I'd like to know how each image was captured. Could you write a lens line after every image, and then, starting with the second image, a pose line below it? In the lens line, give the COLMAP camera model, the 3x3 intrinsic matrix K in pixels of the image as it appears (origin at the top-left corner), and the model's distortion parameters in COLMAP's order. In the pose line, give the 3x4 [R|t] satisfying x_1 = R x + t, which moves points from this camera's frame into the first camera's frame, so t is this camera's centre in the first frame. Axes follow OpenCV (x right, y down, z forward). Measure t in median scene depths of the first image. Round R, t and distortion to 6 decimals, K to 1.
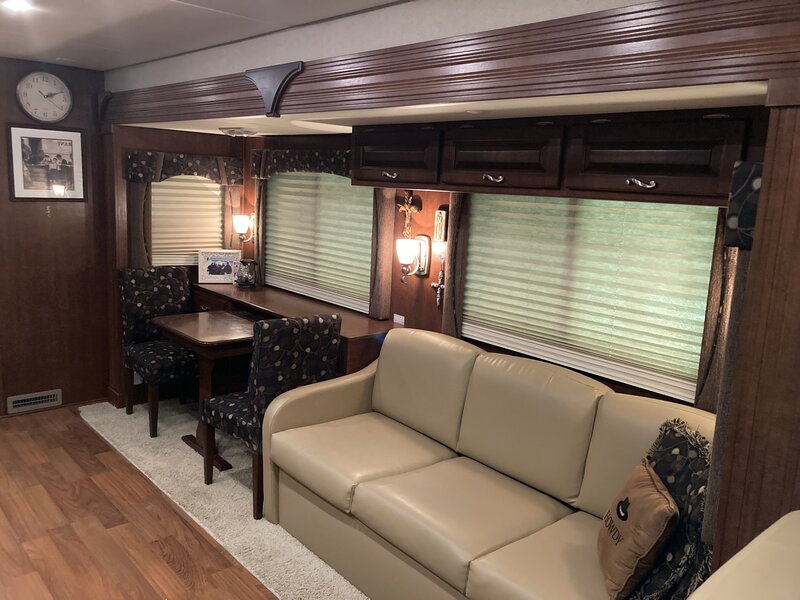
lens RADIAL K [[666.9, 0, 400.0], [0, 666.9, 300.0], [0, 0, 1]] dist [0.049679, -0.004326]
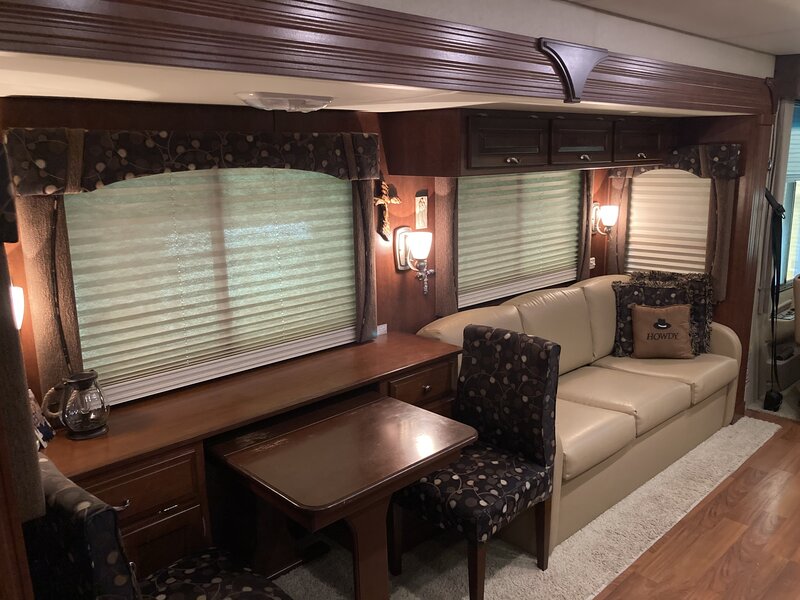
lens RADIAL K [[645.0, 0, 398.6], [0, 645.0, 295.5], [0, 0, 1]] dist [0.001300, 0.004960]
pose [[-0.041386, -0.253788, 0.966374, -0.861962], [0.197945, 0.945949, 0.256901, -0.240652], [-0.979339, 0.201921, 0.011087, 1.032479]]
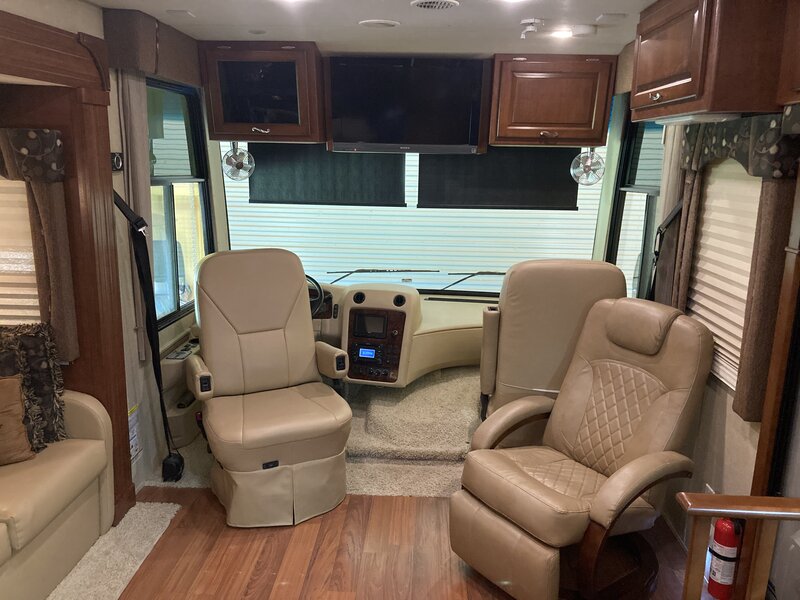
lens RADIAL K [[666.9, 0, 400.0], [0, 666.9, 300.0], [0, 0, 1]] dist [0.049679, -0.004326]
pose [[-0.720831, -0.216001, 0.658595, -0.697938], [0.065495, 0.924721, 0.374968, -0.199230], [-0.690010, 0.313423, -0.652420, 0.844367]]
